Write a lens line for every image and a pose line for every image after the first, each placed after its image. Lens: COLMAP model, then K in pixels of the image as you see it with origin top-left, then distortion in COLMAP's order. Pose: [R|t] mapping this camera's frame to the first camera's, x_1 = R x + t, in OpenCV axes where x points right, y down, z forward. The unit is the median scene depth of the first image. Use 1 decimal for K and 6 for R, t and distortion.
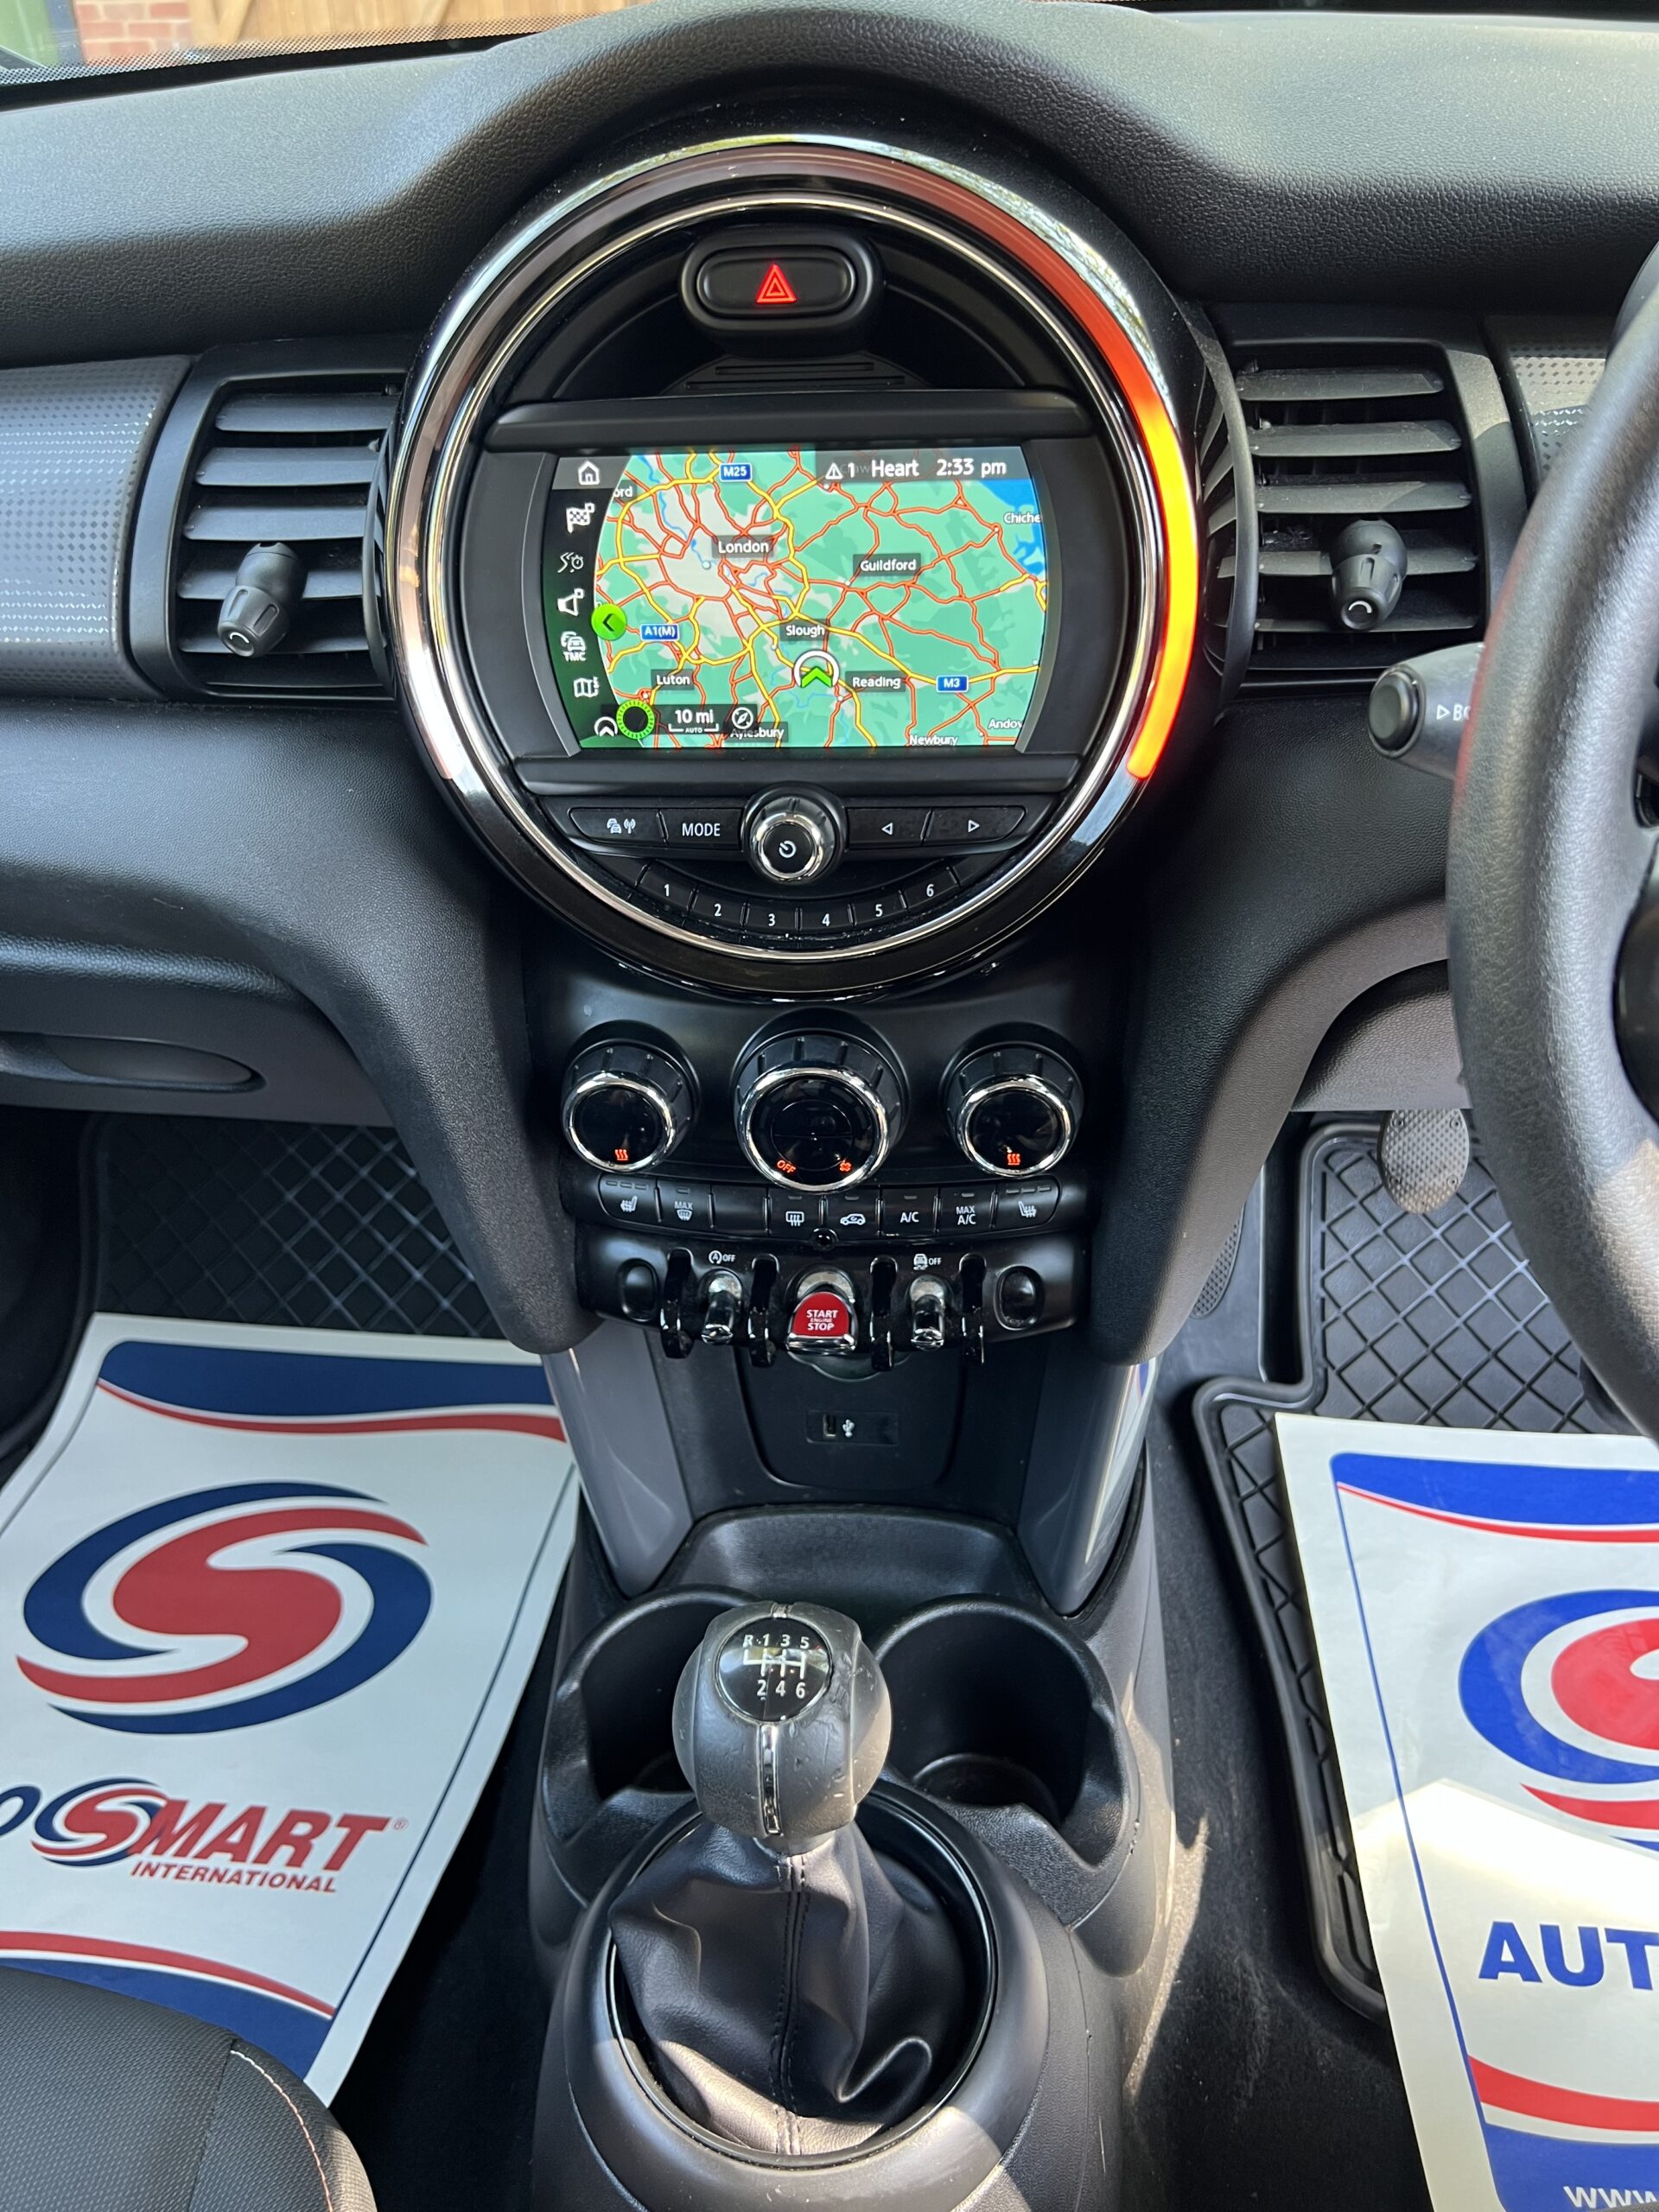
lens RADIAL K [[1425.3, 0, 811.8], [0, 1425.3, 1117.3], [0, 0, 1]] dist [-0.006001, -0.022492]
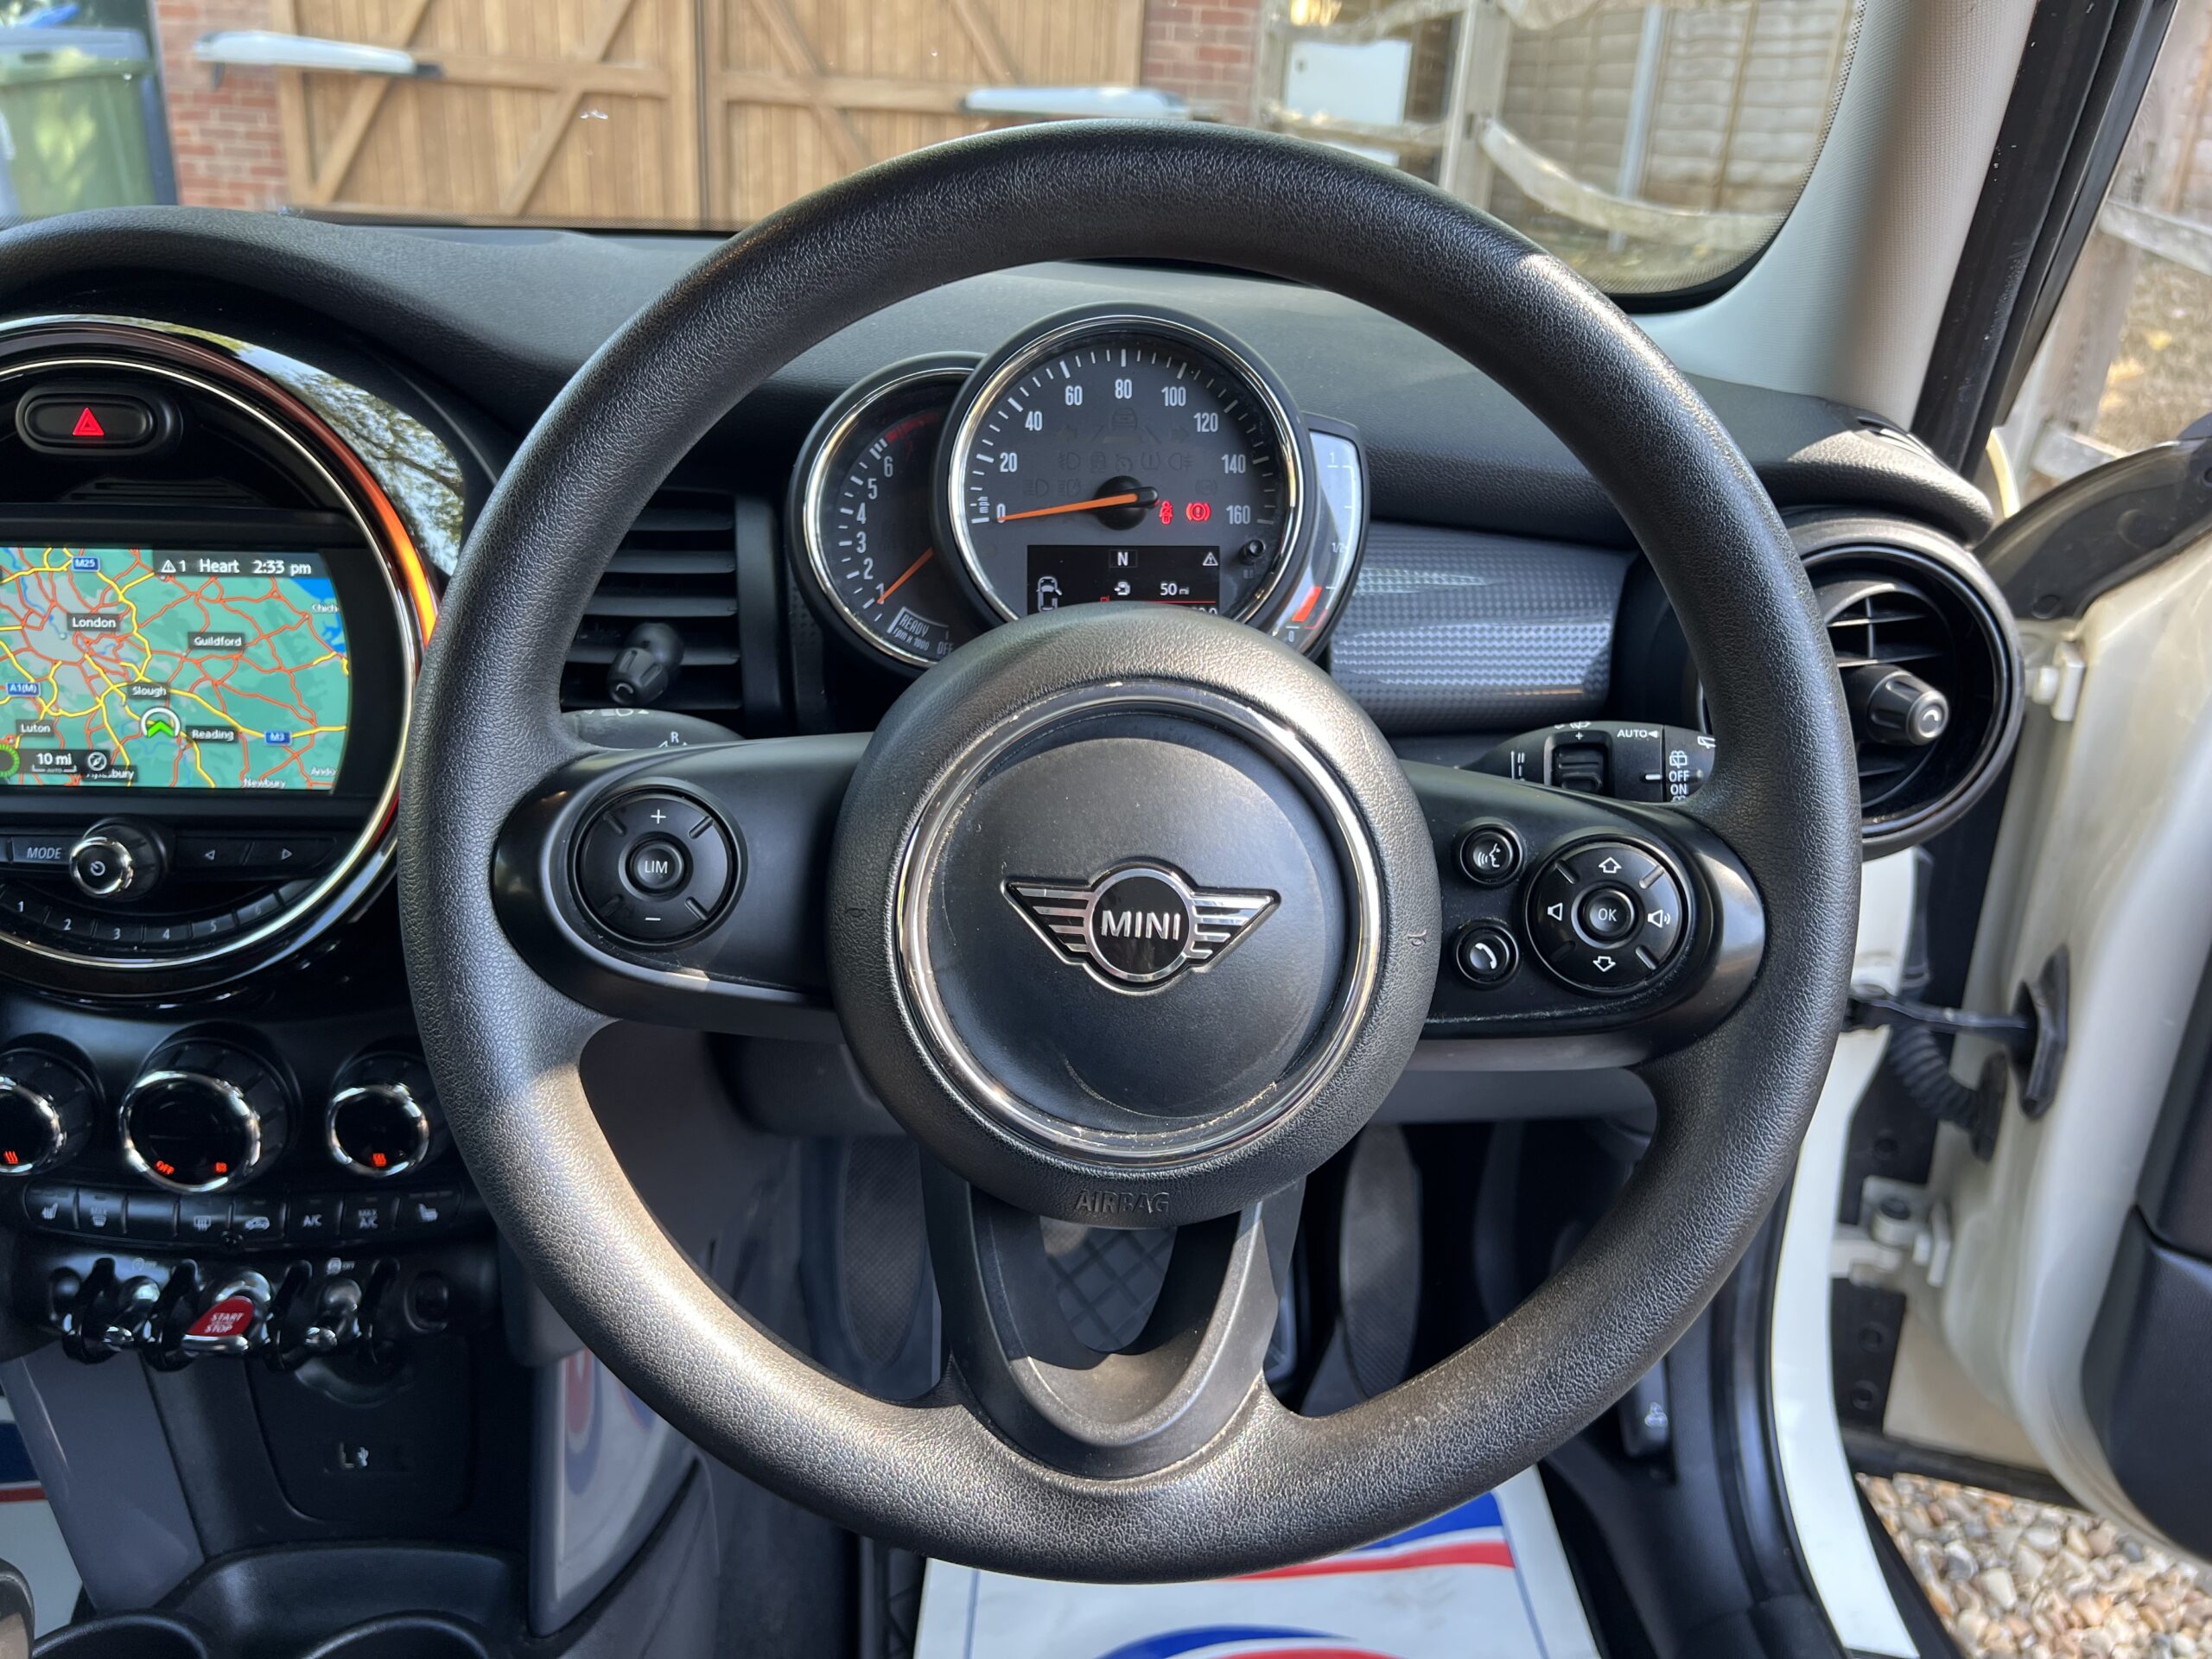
lens RADIAL K [[1425.3, 0, 1114.5], [0, 1425.3, 895.0], [0, 0, 1]] dist [-0.006001, -0.022492]
pose [[0.991261, 0.019732, 0.130429, 0.642262], [0.010281, 0.974185, -0.225517, 0.096236], [-0.131512, 0.224887, 0.965469, -0.201212]]
